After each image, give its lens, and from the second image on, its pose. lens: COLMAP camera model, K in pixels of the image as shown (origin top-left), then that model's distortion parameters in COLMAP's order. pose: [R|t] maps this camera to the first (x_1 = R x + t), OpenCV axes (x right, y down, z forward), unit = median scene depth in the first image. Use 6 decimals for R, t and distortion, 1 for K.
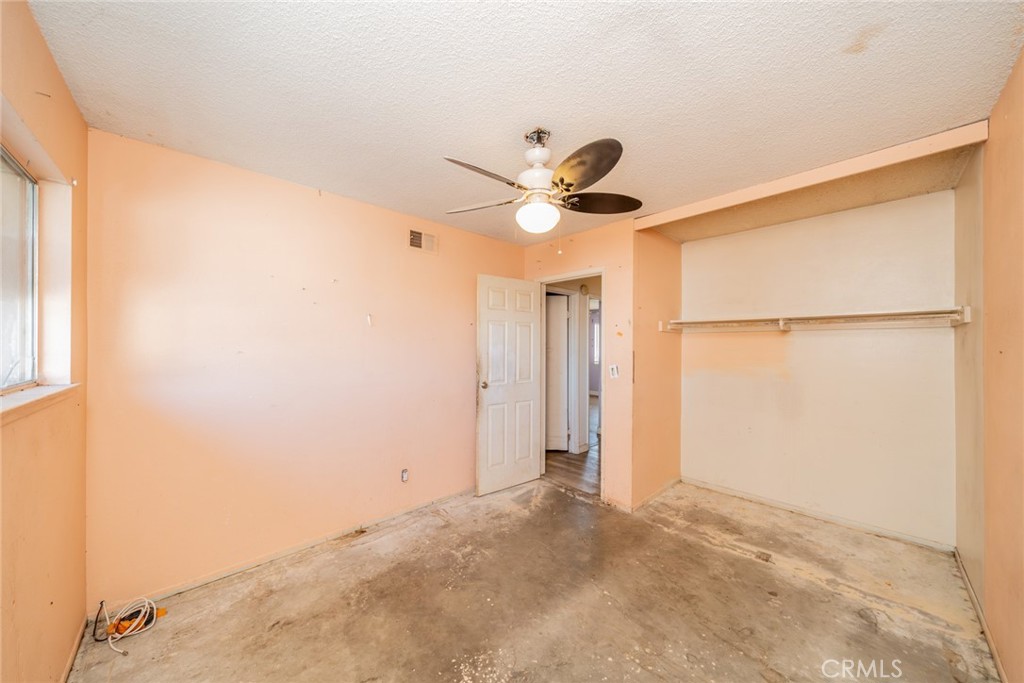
lens RADIAL K [[348.6, 0, 510.9], [0, 348.6, 343.2], [0, 0, 1]] dist [-0.006616, 0.000227]
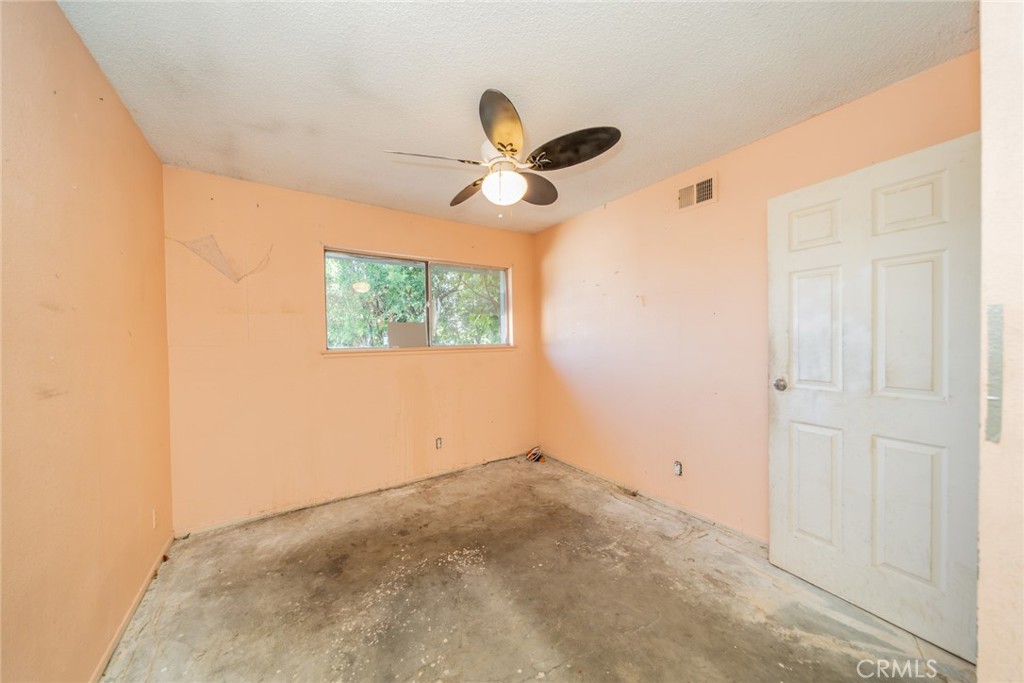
lens RADIAL K [[348.6, 0, 510.9], [0, 348.6, 343.2], [0, 0, 1]] dist [-0.006616, 0.000227]
pose [[-0.161158, 0.014026, -0.986829, 0.776540], [0.022797, 0.999685, 0.010485, 0.046289], [0.986665, -0.020807, -0.161427, 0.873243]]
